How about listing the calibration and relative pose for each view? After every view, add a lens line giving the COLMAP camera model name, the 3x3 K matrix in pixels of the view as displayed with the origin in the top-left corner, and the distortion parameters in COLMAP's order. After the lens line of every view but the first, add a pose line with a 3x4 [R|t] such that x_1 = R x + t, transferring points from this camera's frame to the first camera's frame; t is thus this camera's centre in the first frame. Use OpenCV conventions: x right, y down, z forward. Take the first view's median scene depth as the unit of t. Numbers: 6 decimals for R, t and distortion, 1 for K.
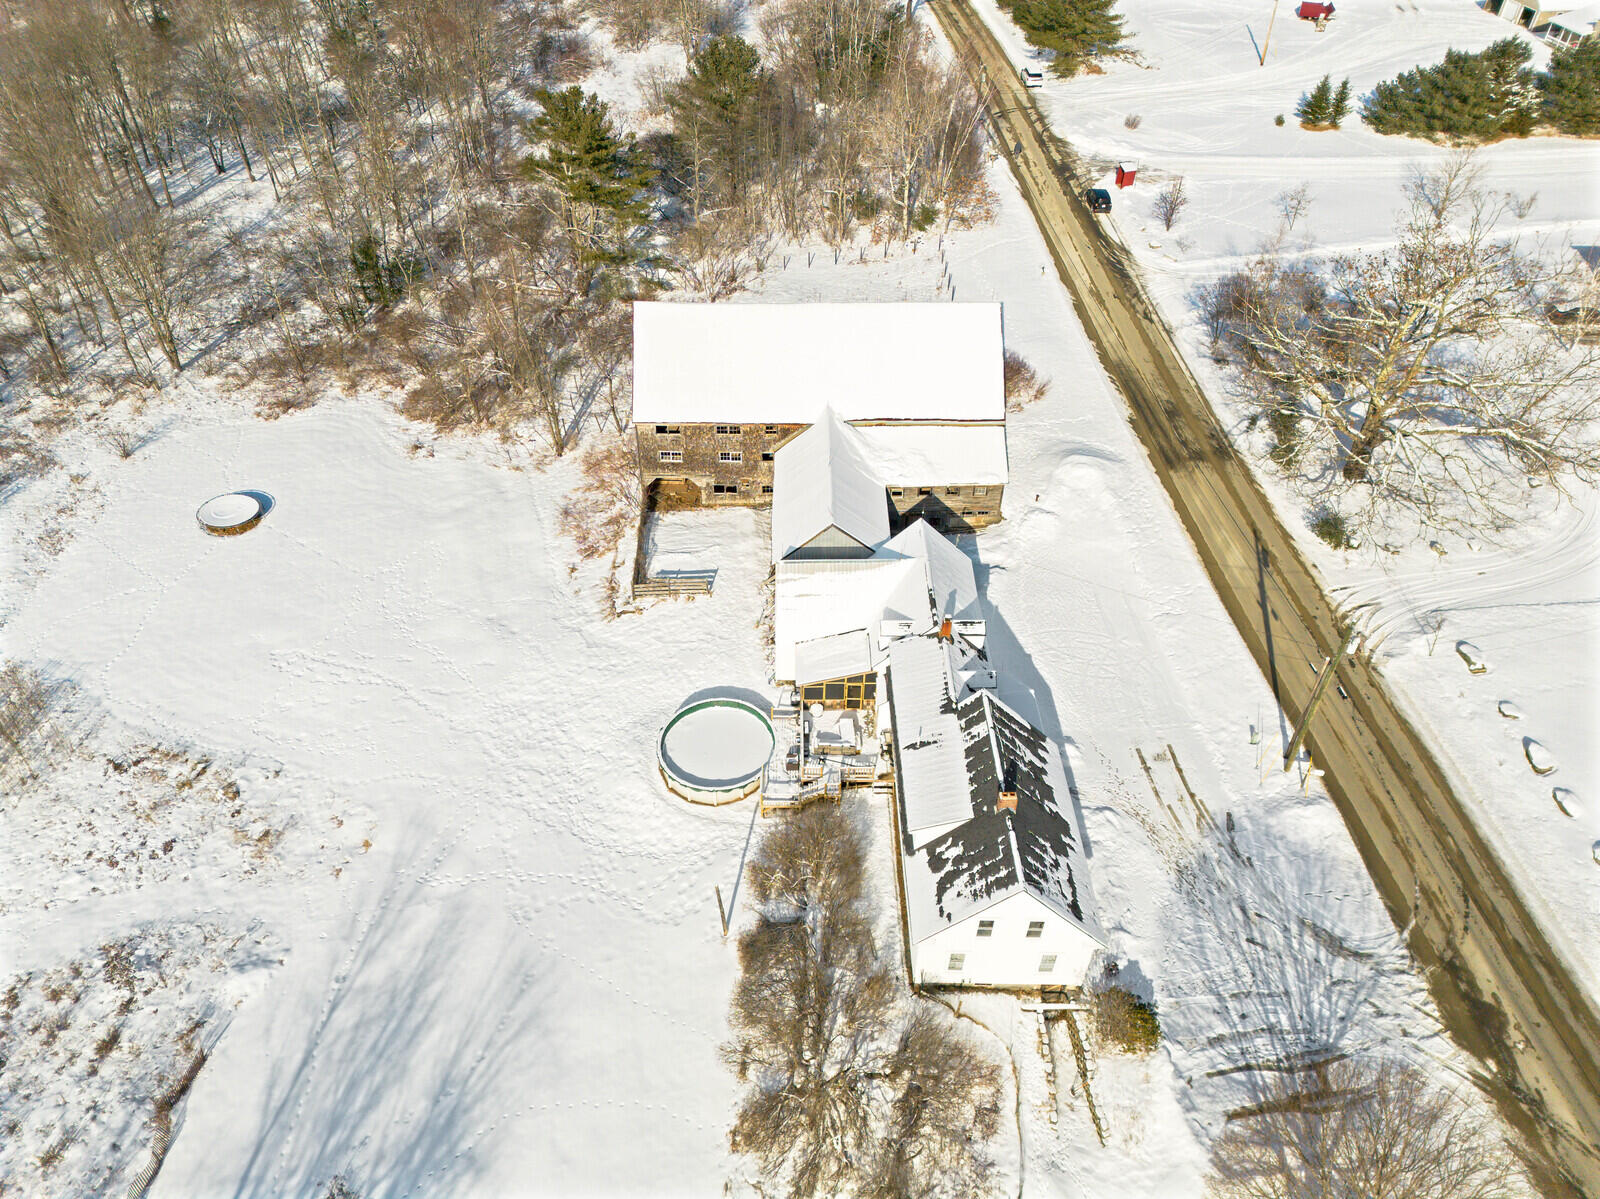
lens RADIAL K [[1097.9, 0, 803.2], [0, 1097.9, 598.7], [0, 0, 1]] dist [0.092805, -0.088875]
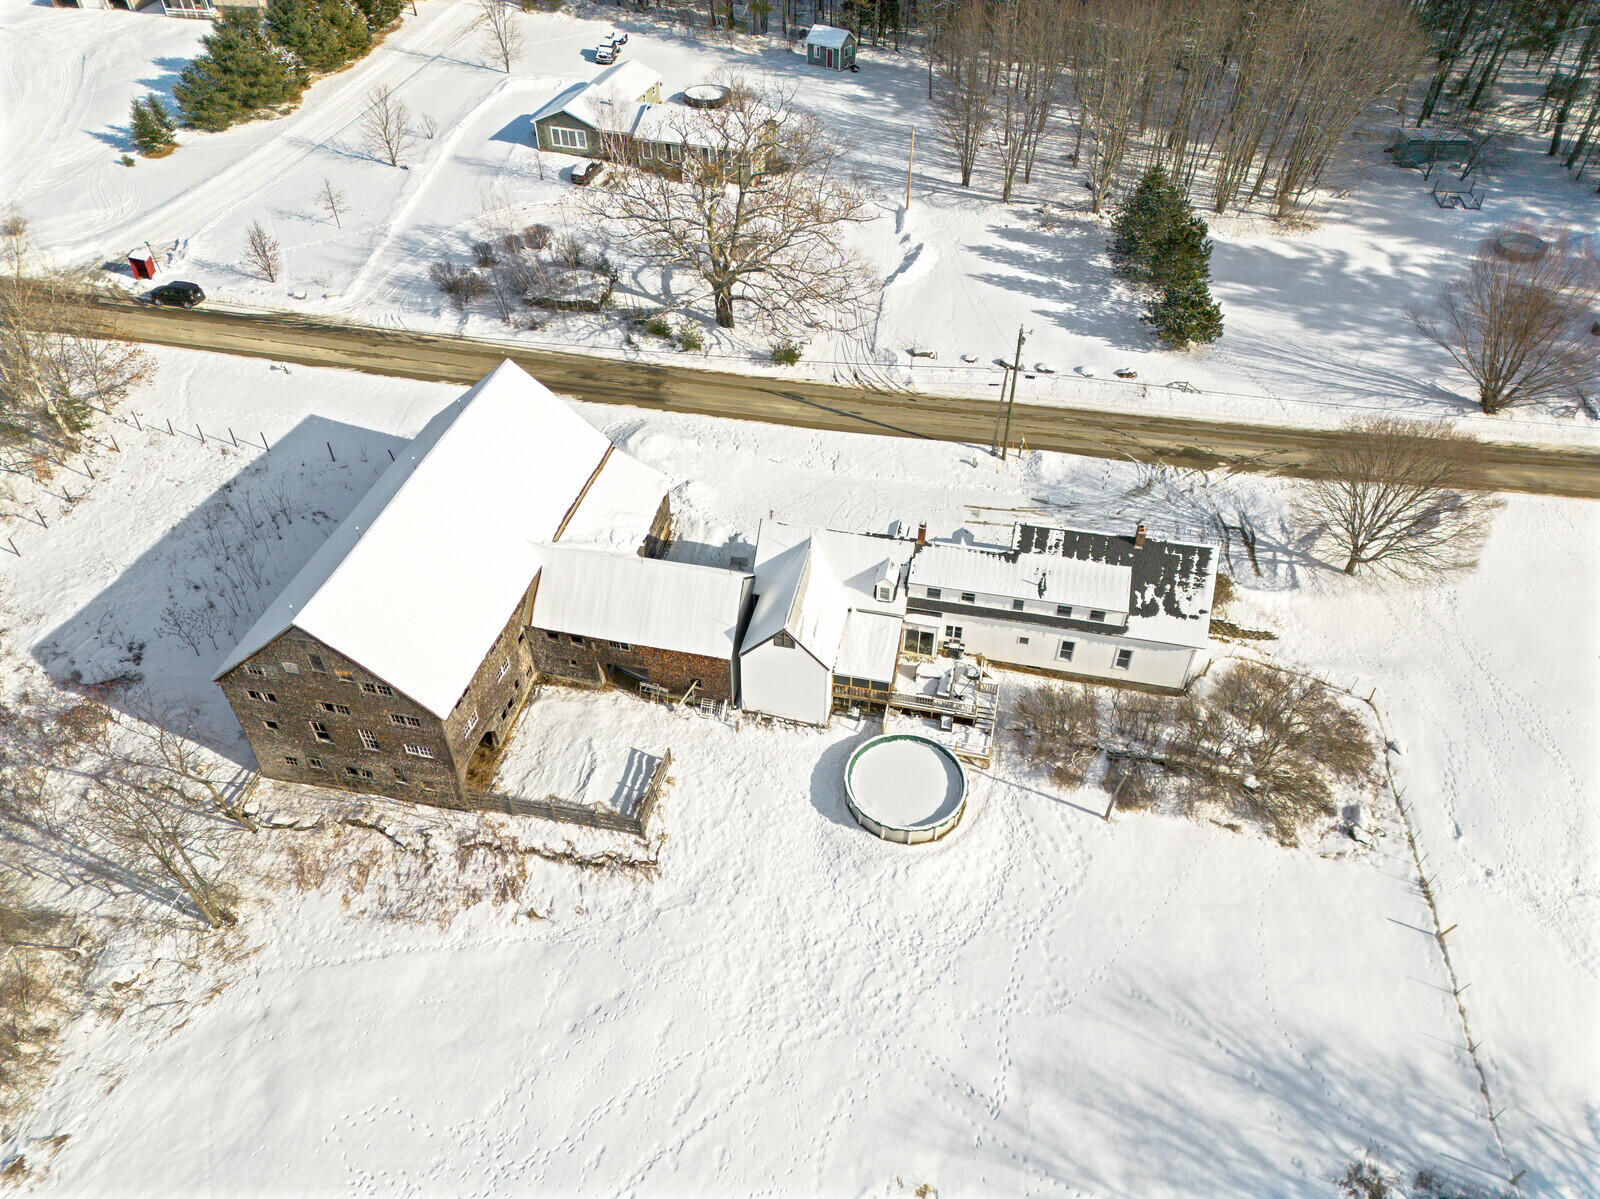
lens RADIAL K [[1097.9, 0, 803.2], [0, 1097.9, 598.7], [0, 0, 1]] dist [0.092805, -0.088875]
pose [[0.225837, -0.660477, 0.716078, -0.795740], [0.645258, 0.652116, 0.397979, -0.486727], [-0.729822, 0.372177, 0.573450, 0.501412]]
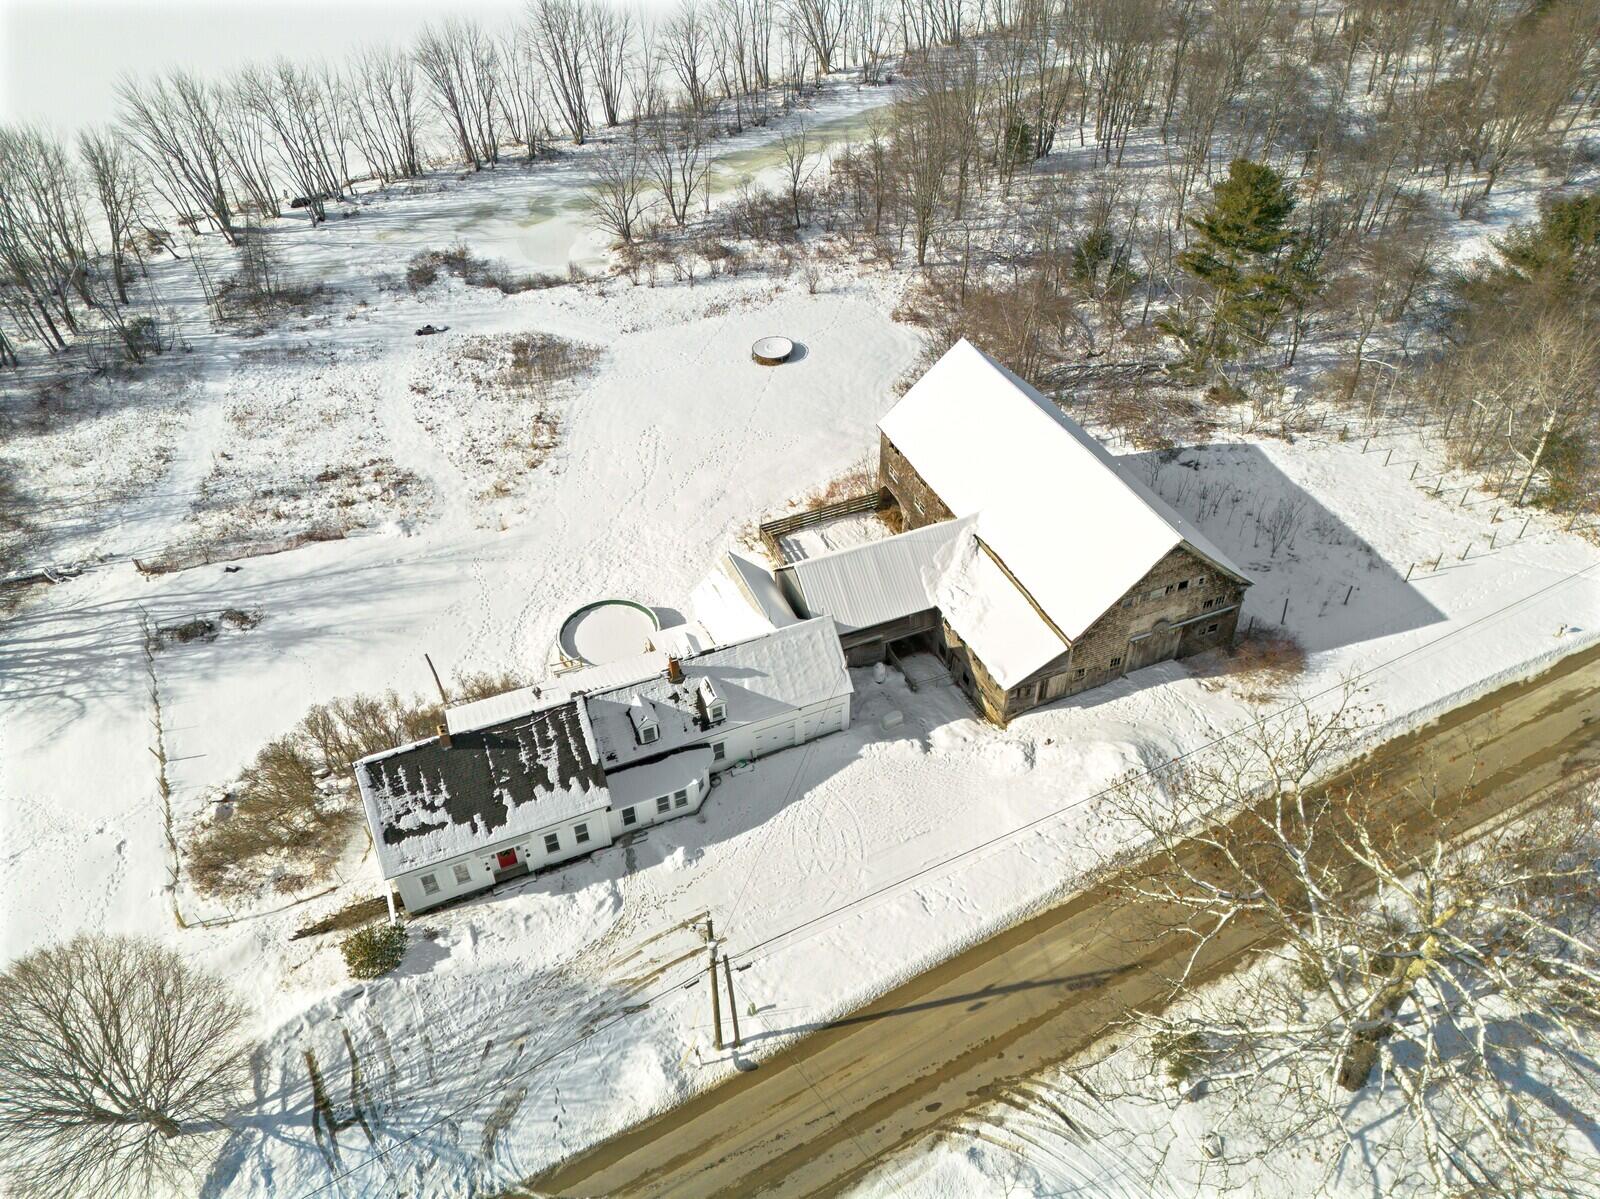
lens RADIAL K [[1097.9, 0, 803.2], [0, 1097.9, 598.7], [0, 0, 1]] dist [0.092805, -0.088875]
pose [[0.380931, 0.606729, -0.697690, 0.931935], [-0.602657, 0.735199, 0.310303, -0.449919], [0.701211, 0.302263, 0.645709, 0.420046]]
